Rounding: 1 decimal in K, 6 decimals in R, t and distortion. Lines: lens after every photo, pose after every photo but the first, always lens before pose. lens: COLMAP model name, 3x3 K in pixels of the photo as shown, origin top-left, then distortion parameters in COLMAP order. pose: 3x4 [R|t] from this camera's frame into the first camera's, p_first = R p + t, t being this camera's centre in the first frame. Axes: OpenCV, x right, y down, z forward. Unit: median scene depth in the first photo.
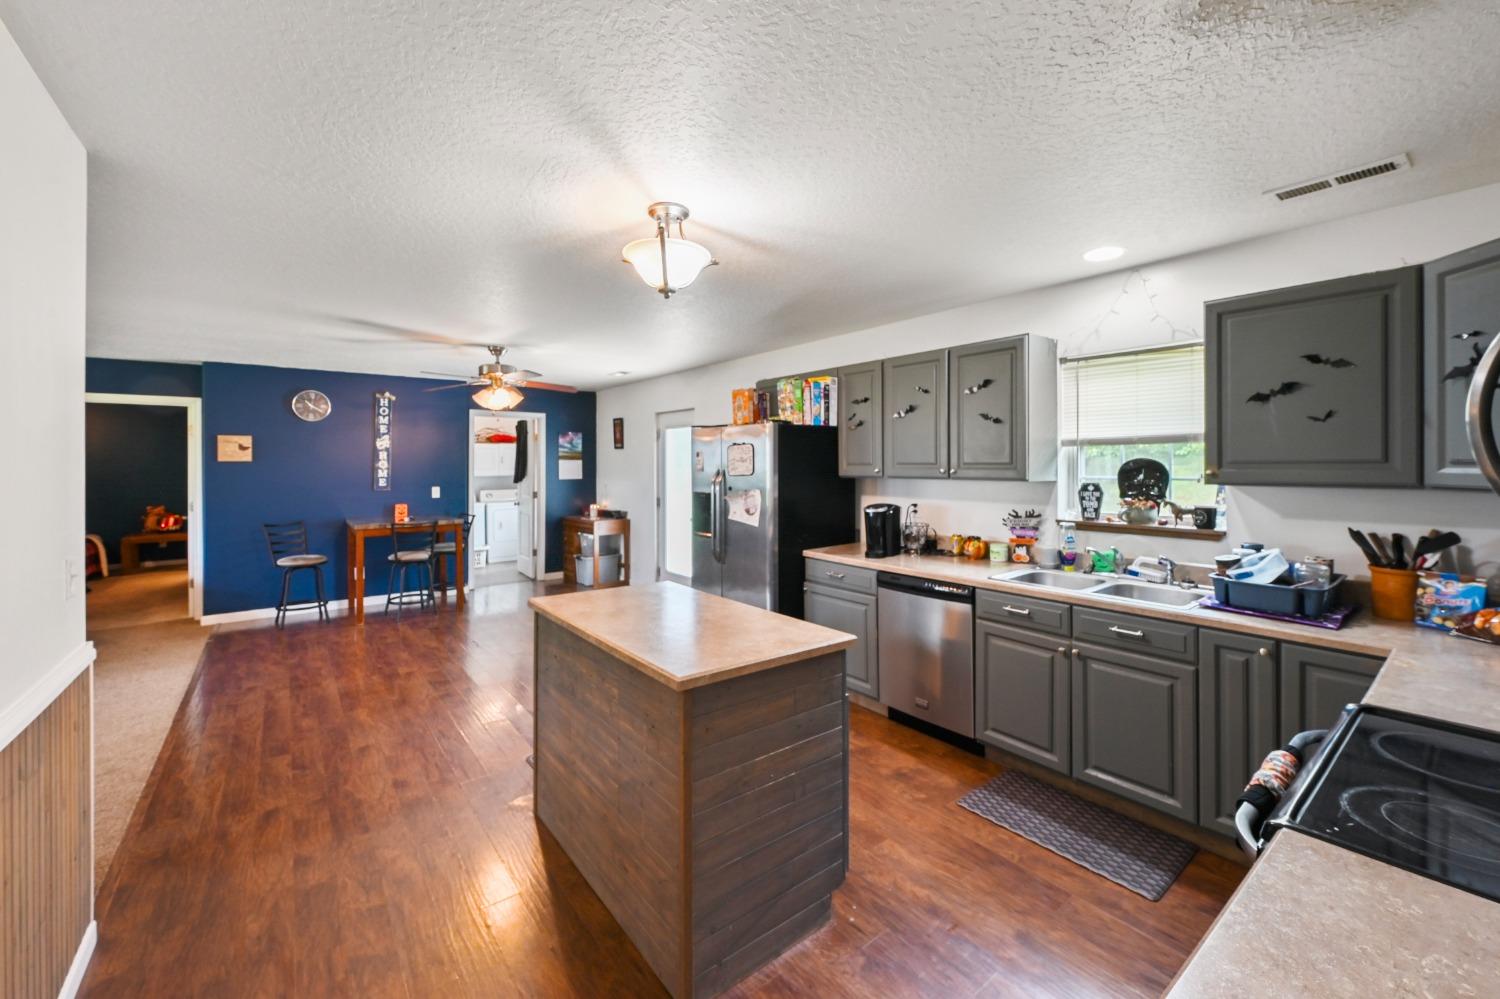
lens RADIAL K [[602.2, 0, 737.5], [0, 602.2, 462.6], [0, 0, 1]] dist [0.019345, -0.000209]
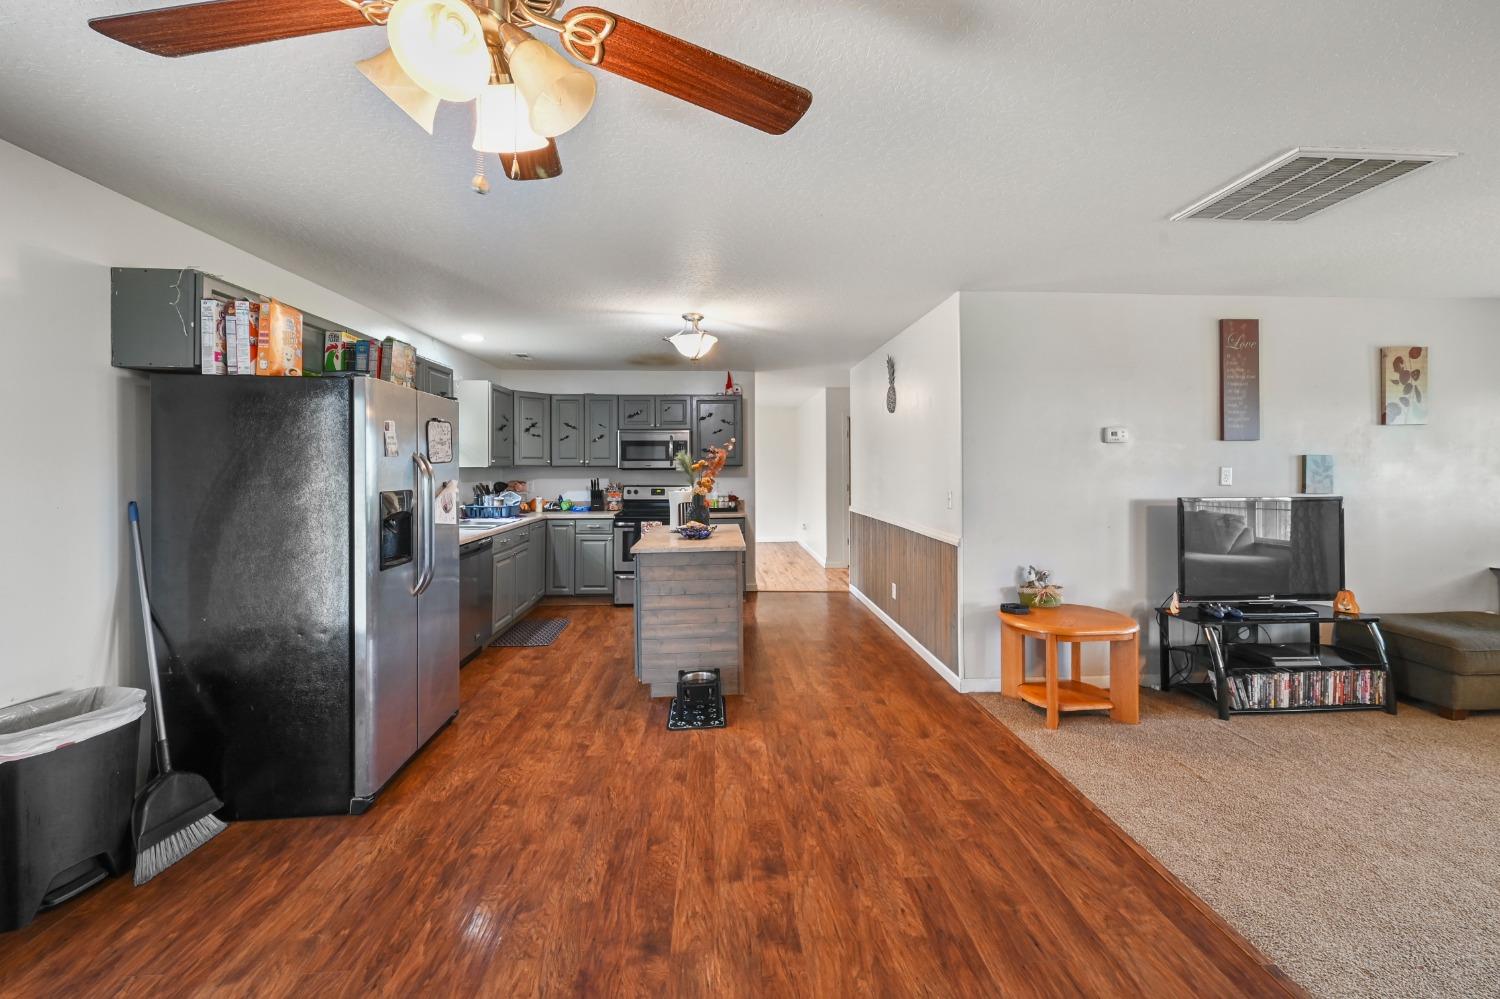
lens RADIAL K [[602.2, 0, 741.8], [0, 602.2, 467.0], [0, 0, 1]] dist [0.019345, -0.000209]
pose [[-0.826476, 0.015748, 0.562752, -1.002839], [0.015628, 0.999865, -0.005027, 0.039399], [-0.562755, 0.004640, -0.826611, 1.913762]]
